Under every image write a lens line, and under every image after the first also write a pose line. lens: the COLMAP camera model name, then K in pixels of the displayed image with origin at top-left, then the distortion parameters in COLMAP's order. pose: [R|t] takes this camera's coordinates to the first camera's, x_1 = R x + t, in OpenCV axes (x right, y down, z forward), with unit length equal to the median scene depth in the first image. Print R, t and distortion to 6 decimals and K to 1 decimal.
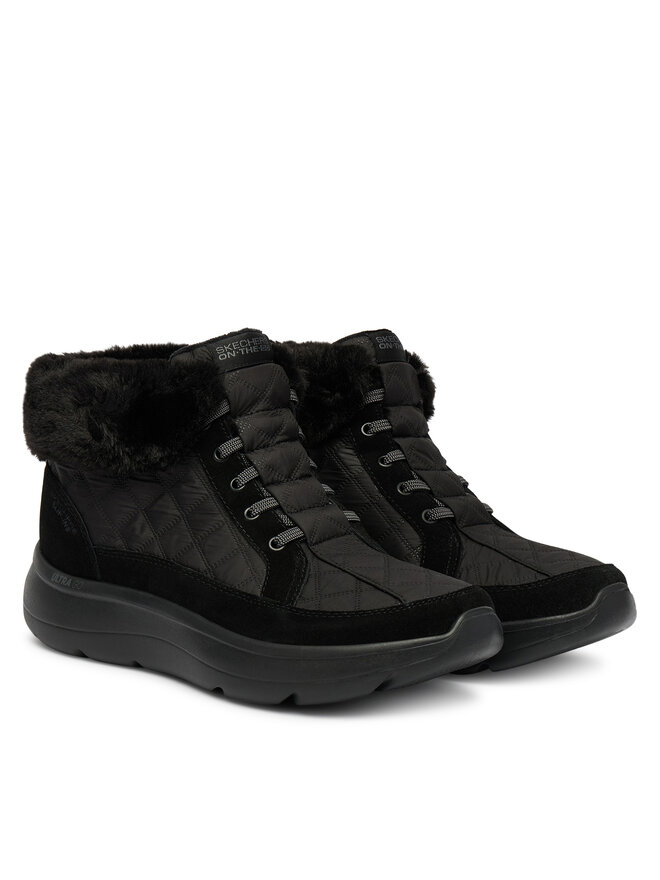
lens RADIAL K [[2169.3, 0, 330.1], [0, 2169.3, 440.0], [0, 0, 1]] dist [0.015861, 0.000000]
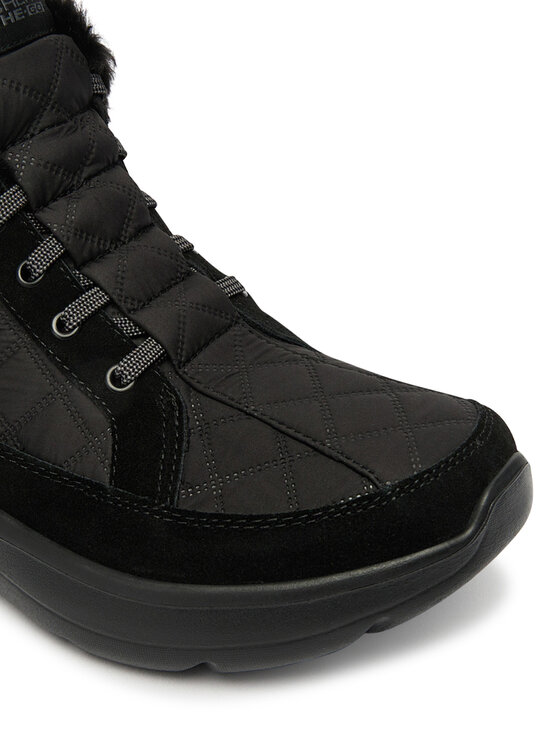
lens RADIAL K [[1133.3, 0, 280.2], [0, 1133.3, 372.6], [0, 0, 1]] dist [-0.059095, 0.000000]
pose [[0.978706, -0.163070, 0.124673, -0.020176], [0.111781, 0.932808, 0.342598, -0.049071], [-0.172164, -0.321367, 0.931173, 0.713867]]
